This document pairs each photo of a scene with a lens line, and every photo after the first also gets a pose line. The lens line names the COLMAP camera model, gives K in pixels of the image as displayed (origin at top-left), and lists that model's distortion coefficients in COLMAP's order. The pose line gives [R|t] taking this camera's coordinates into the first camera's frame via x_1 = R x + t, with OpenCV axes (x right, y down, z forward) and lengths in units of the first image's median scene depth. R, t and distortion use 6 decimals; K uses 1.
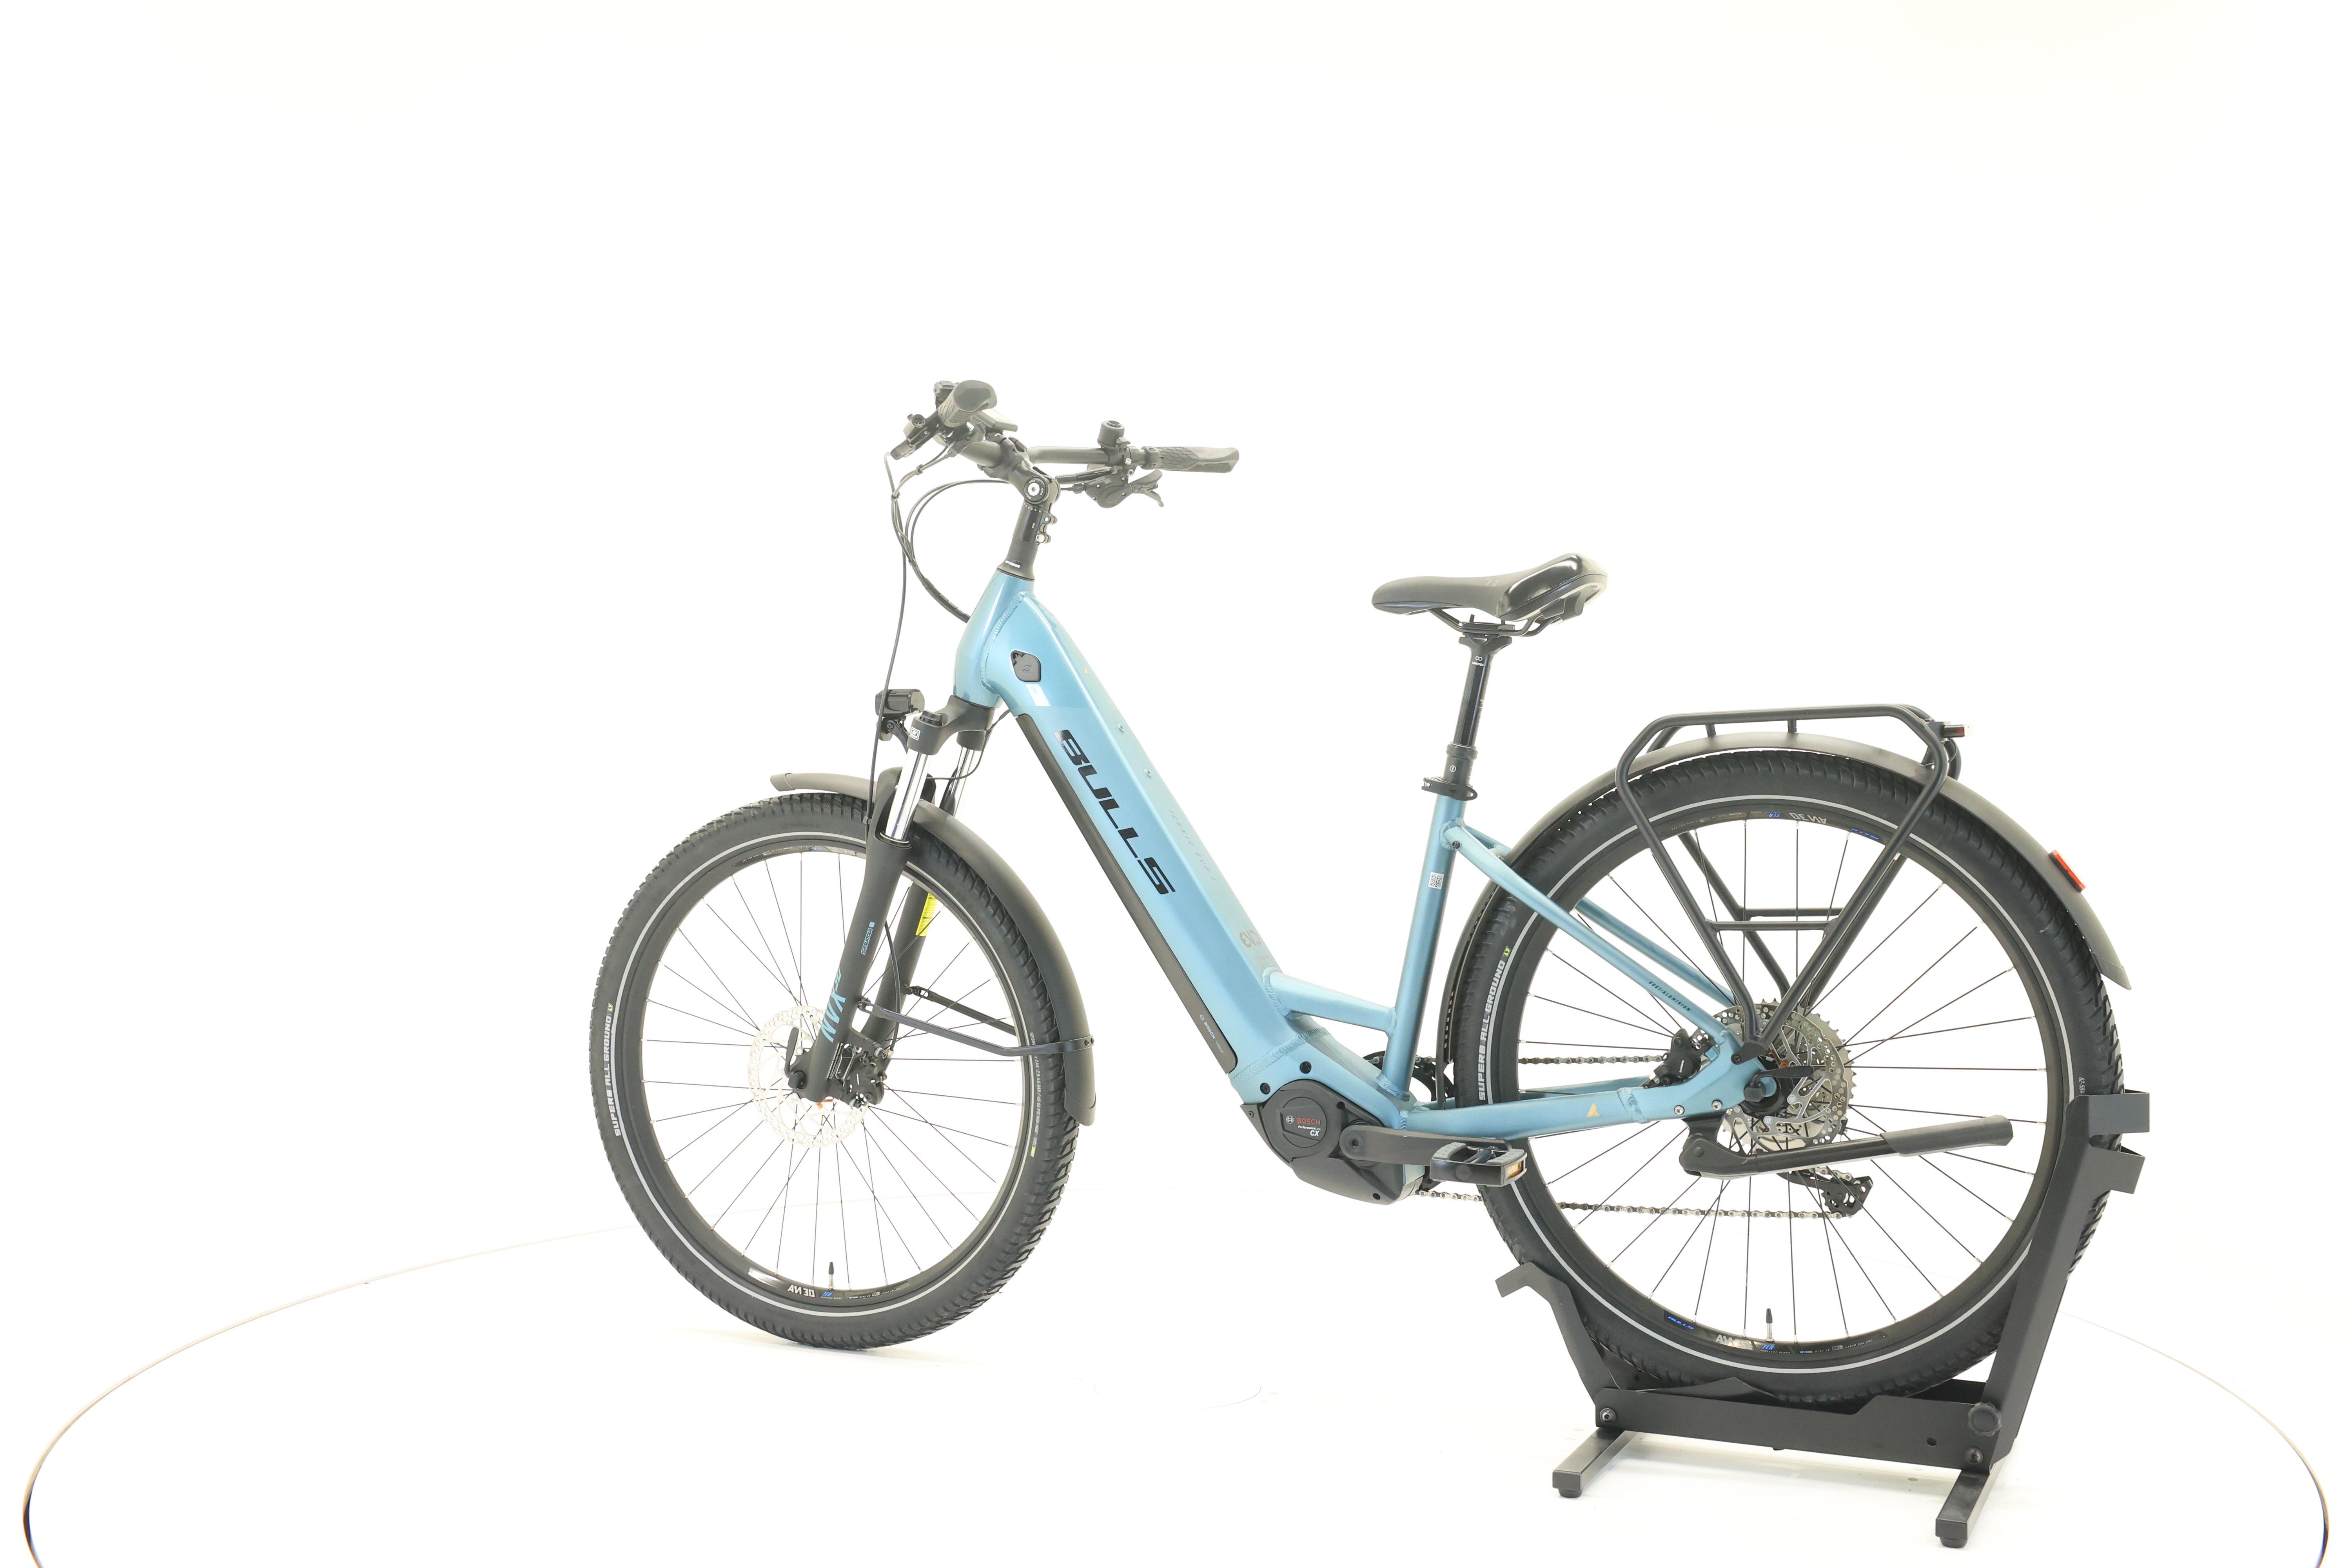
lens RADIAL K [[2482.5, 0, 1178.8], [0, 2482.5, 733.0], [0, 0, 1]] dist [-0.013524, 0.007350]
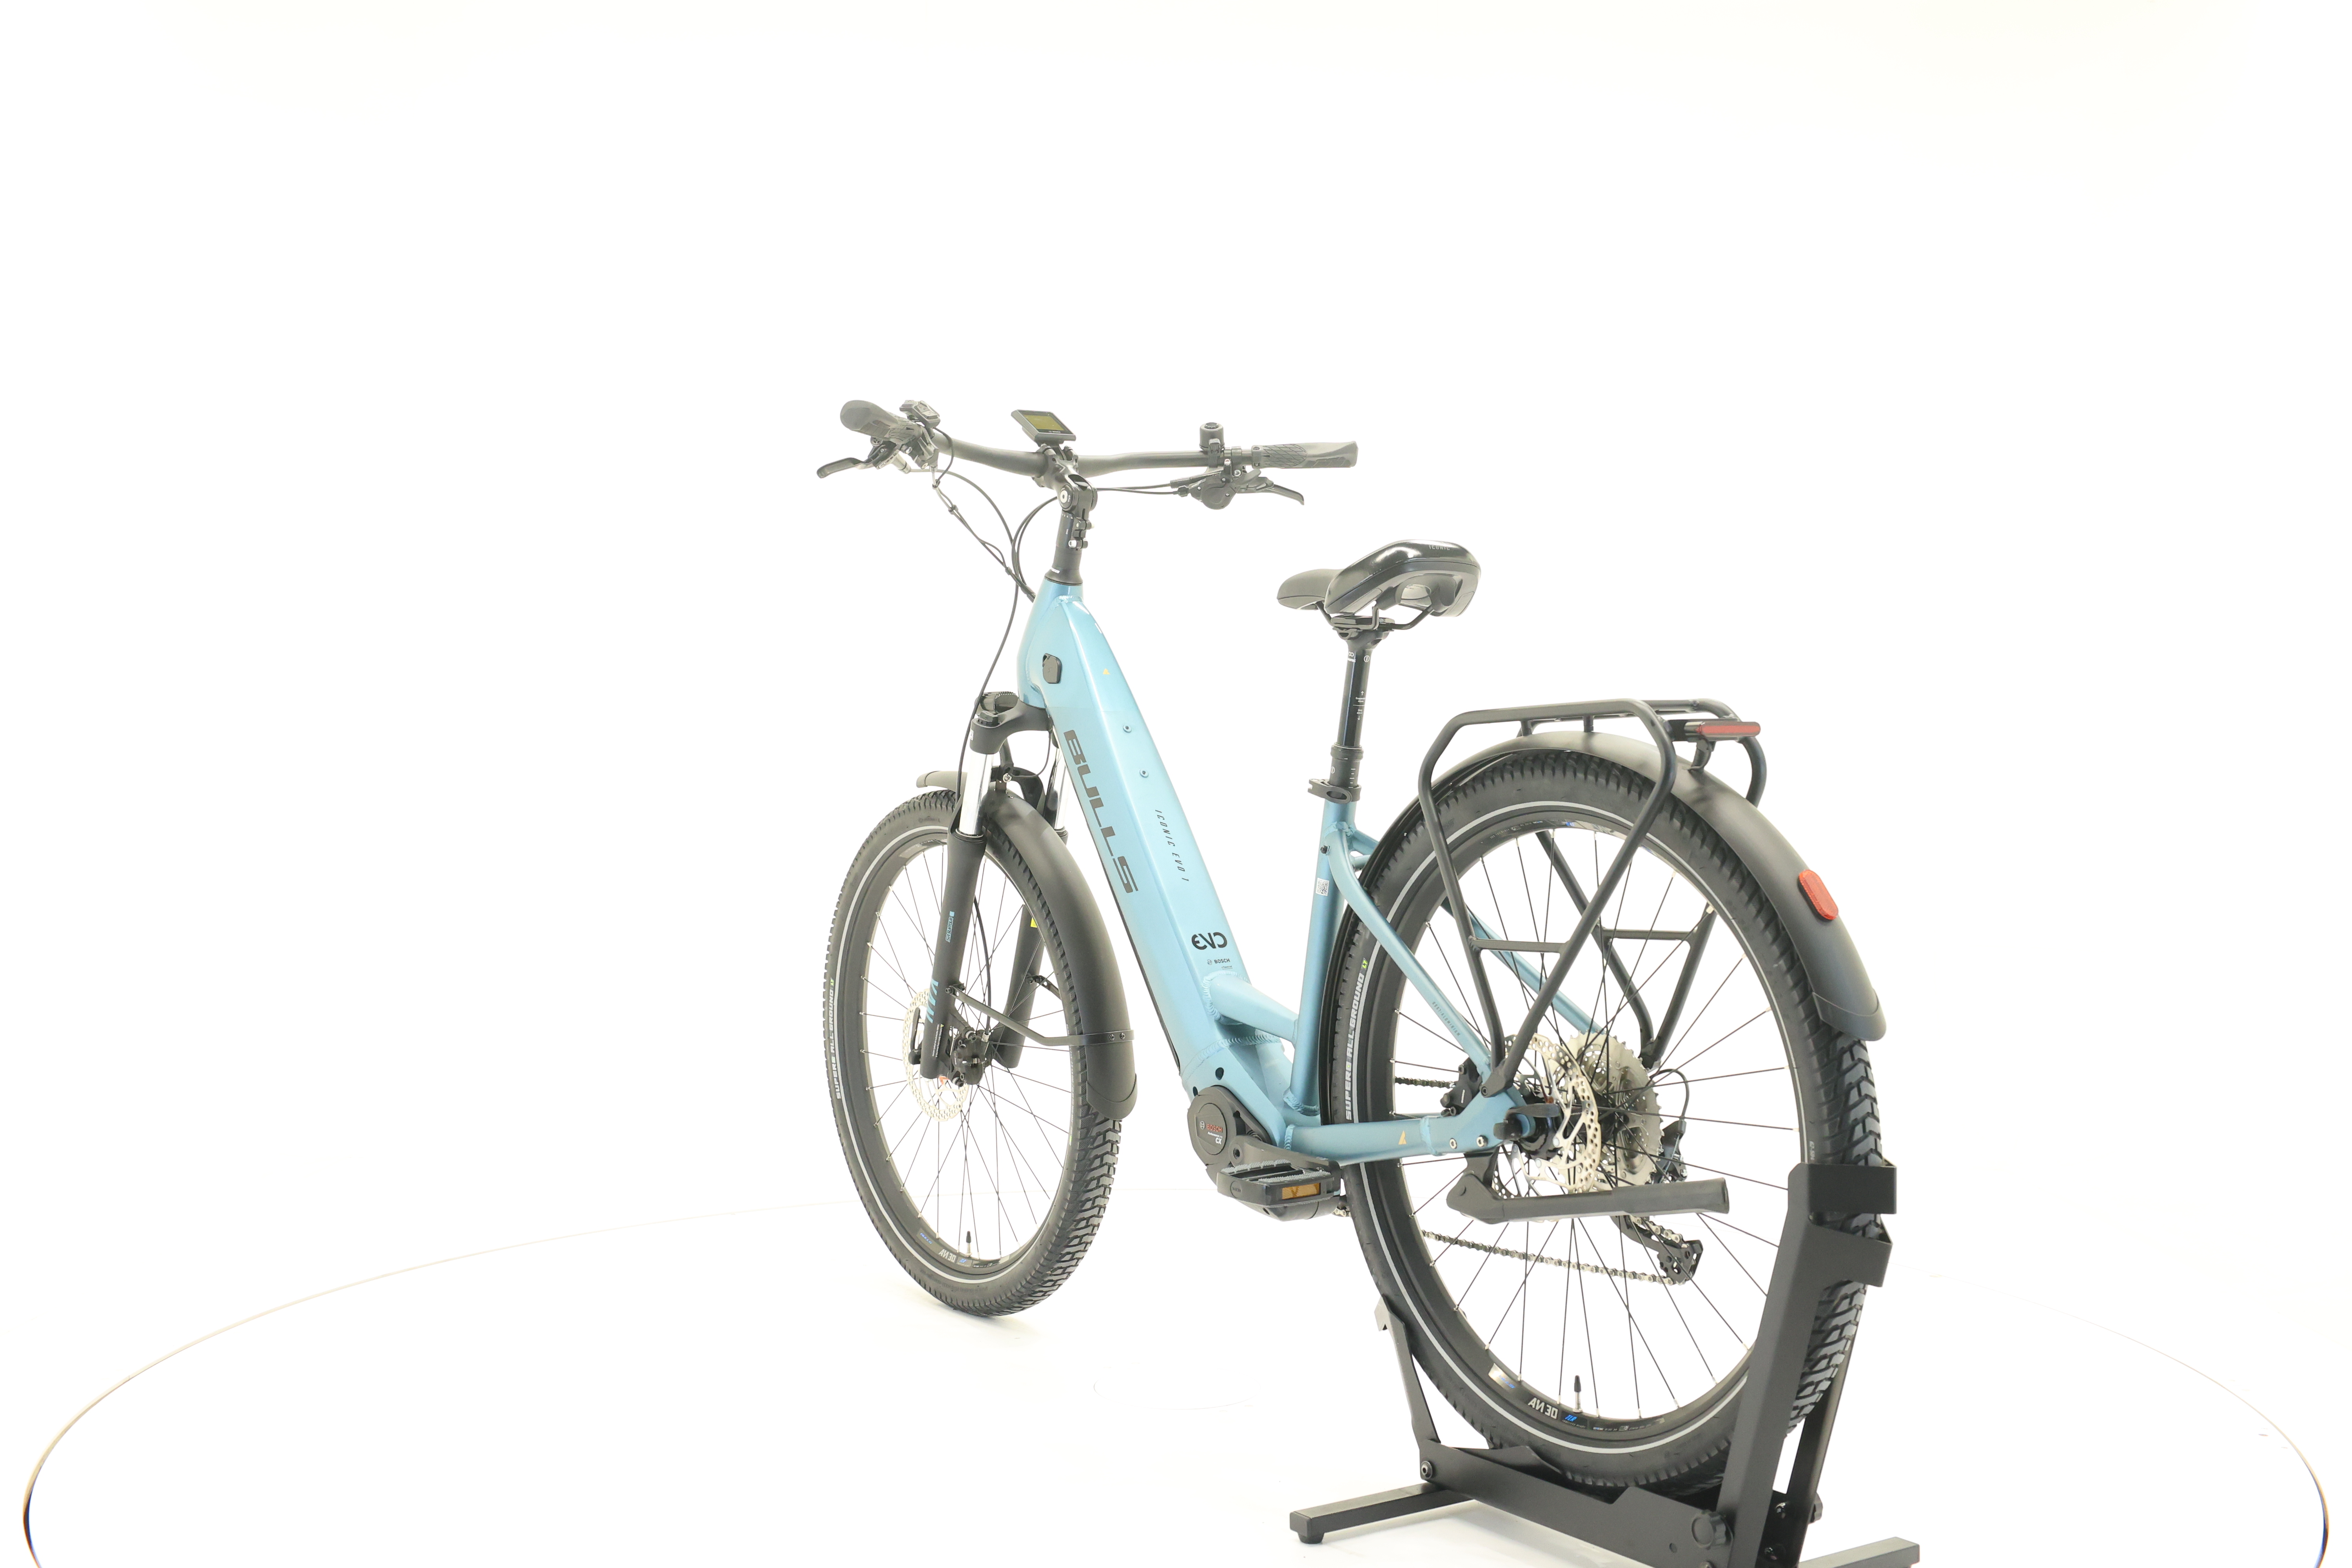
lens RADIAL K [[2482.5, 0, 1178.8], [0, 2482.5, 733.0], [0, 0, 1]] dist [-0.013524, 0.007350]
pose [[0.858143, -0.000762, -0.513411, 0.546916], [-0.000240, 0.999998, -0.001887, 0.001951], [0.513411, 0.001743, 0.858141, 0.150495]]
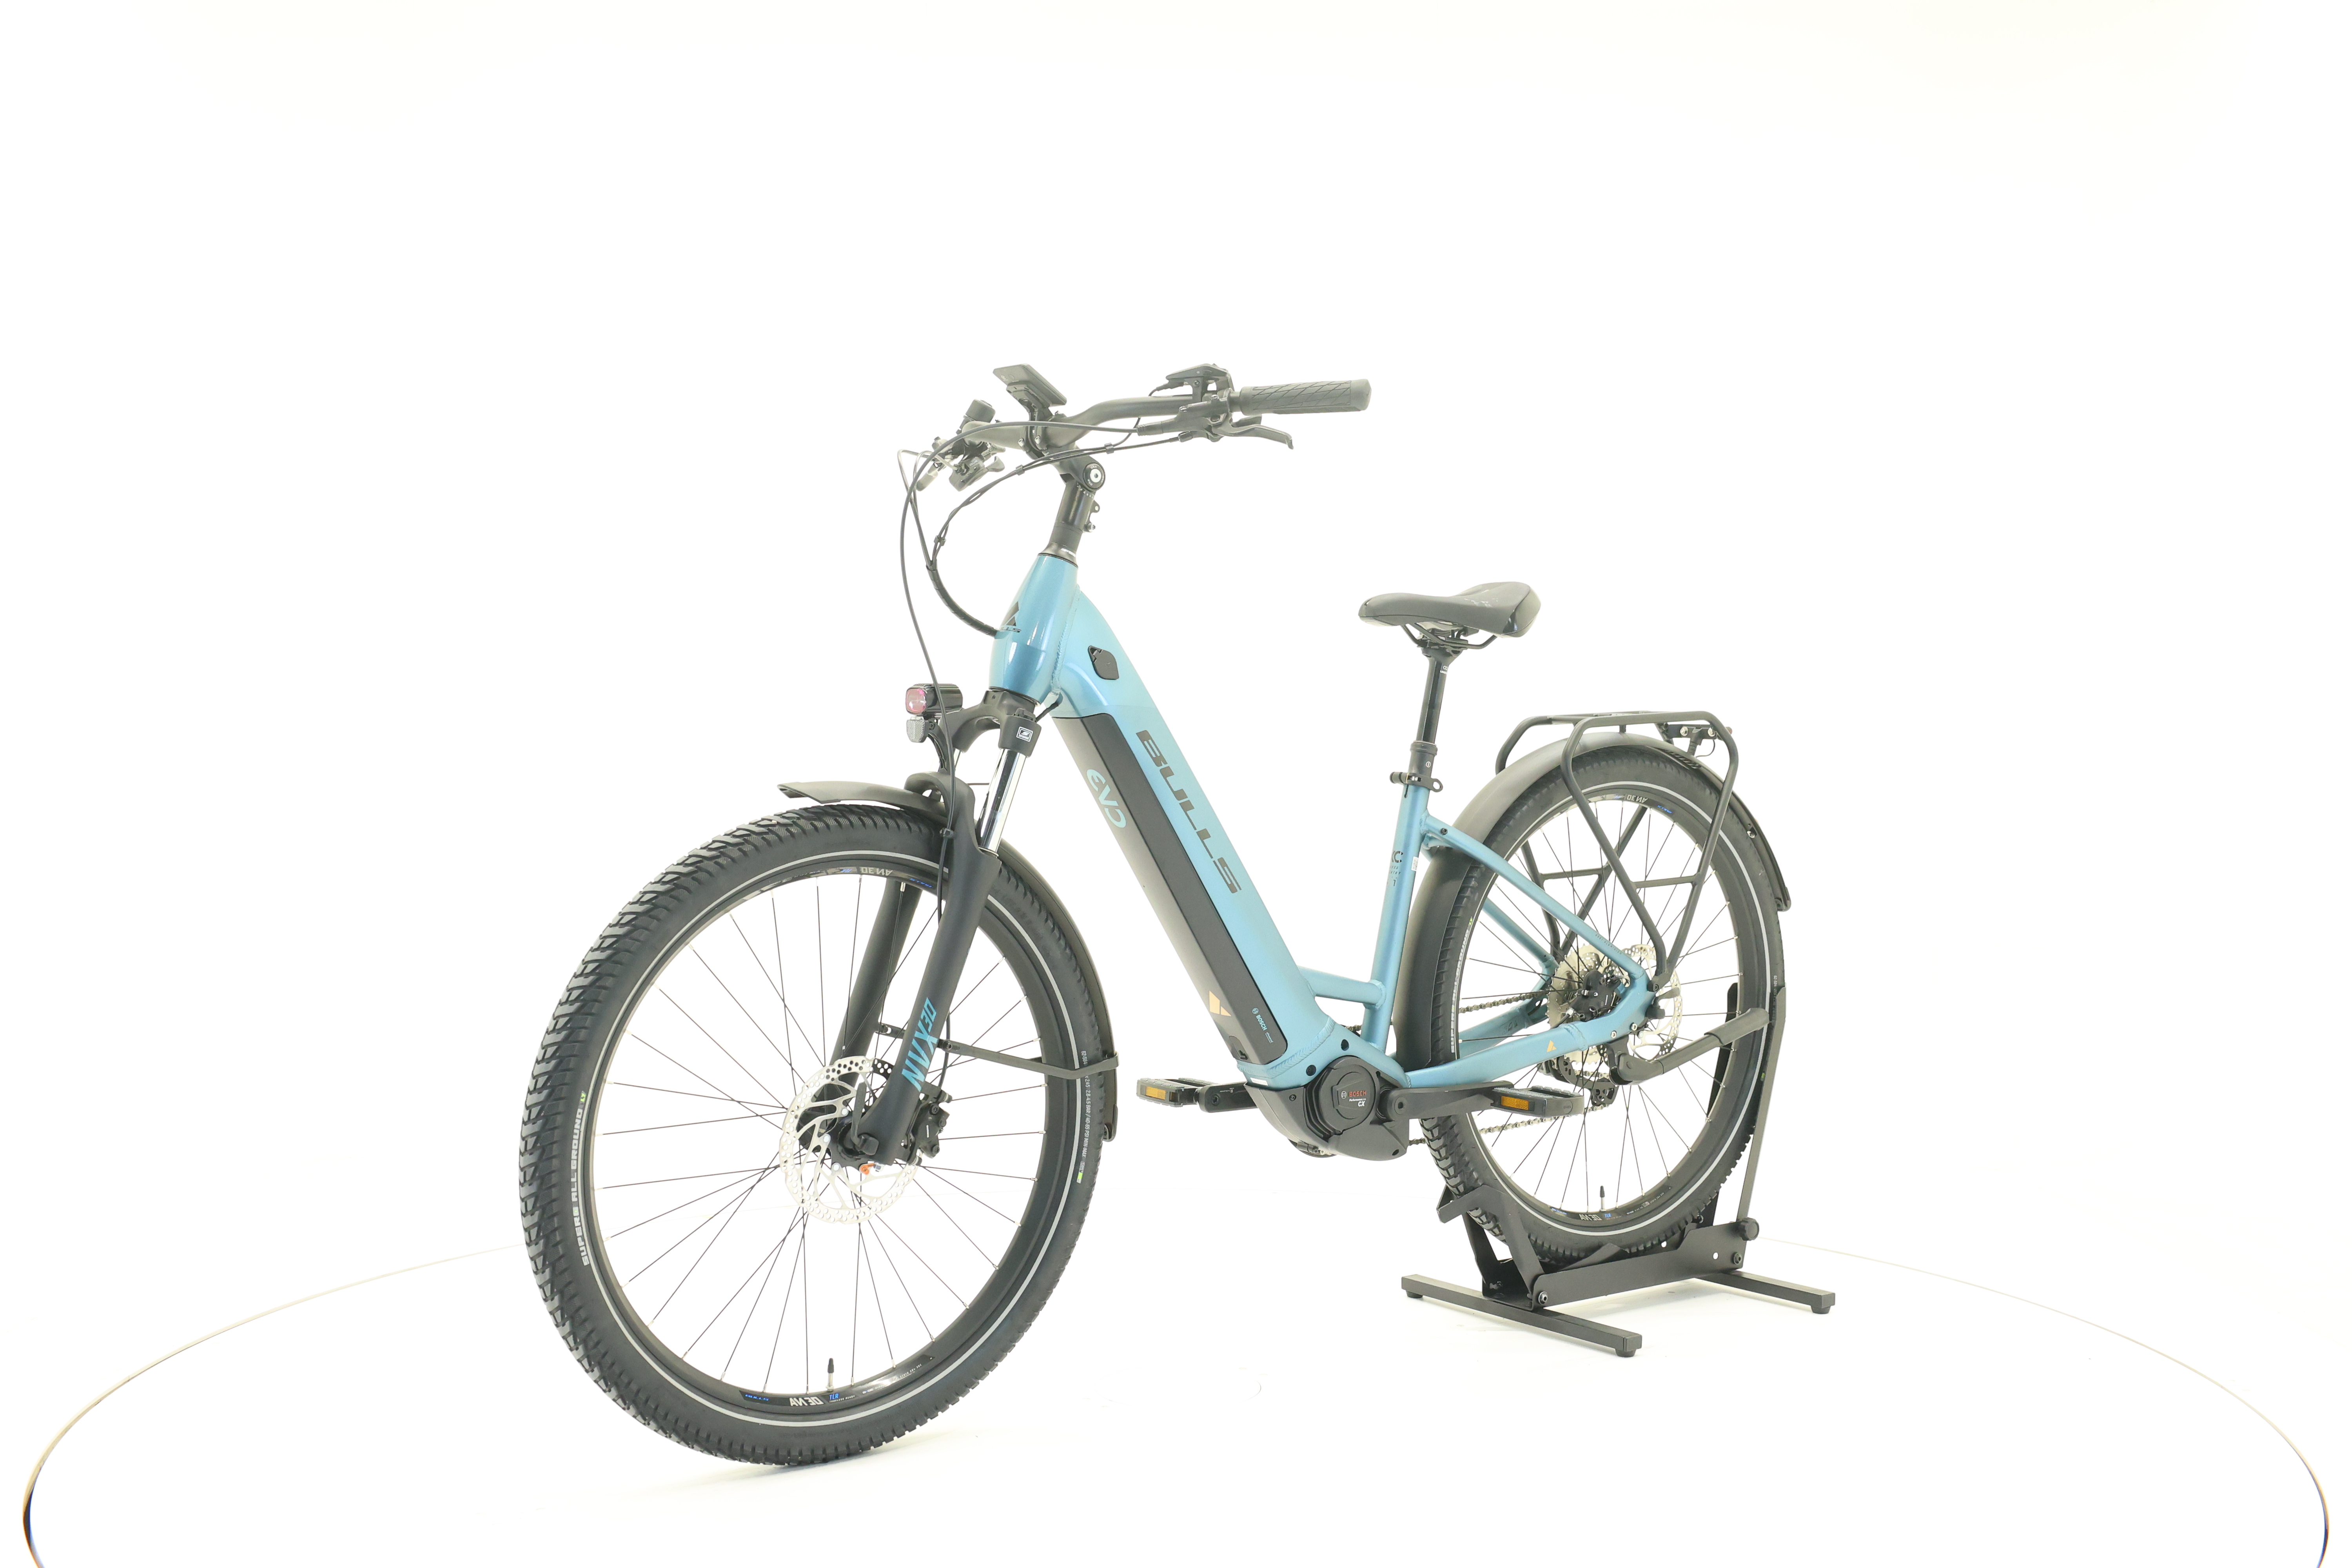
lens RADIAL K [[2482.5, 0, 1178.8], [0, 2482.5, 733.0], [0, 0, 1]] dist [-0.013524, 0.007350]
pose [[0.477011, -0.002498, 0.878894, -0.934987], [-0.002146, 0.999990, 0.004007, -0.004248], [-0.878895, -0.003798, 0.477001, 0.557453]]
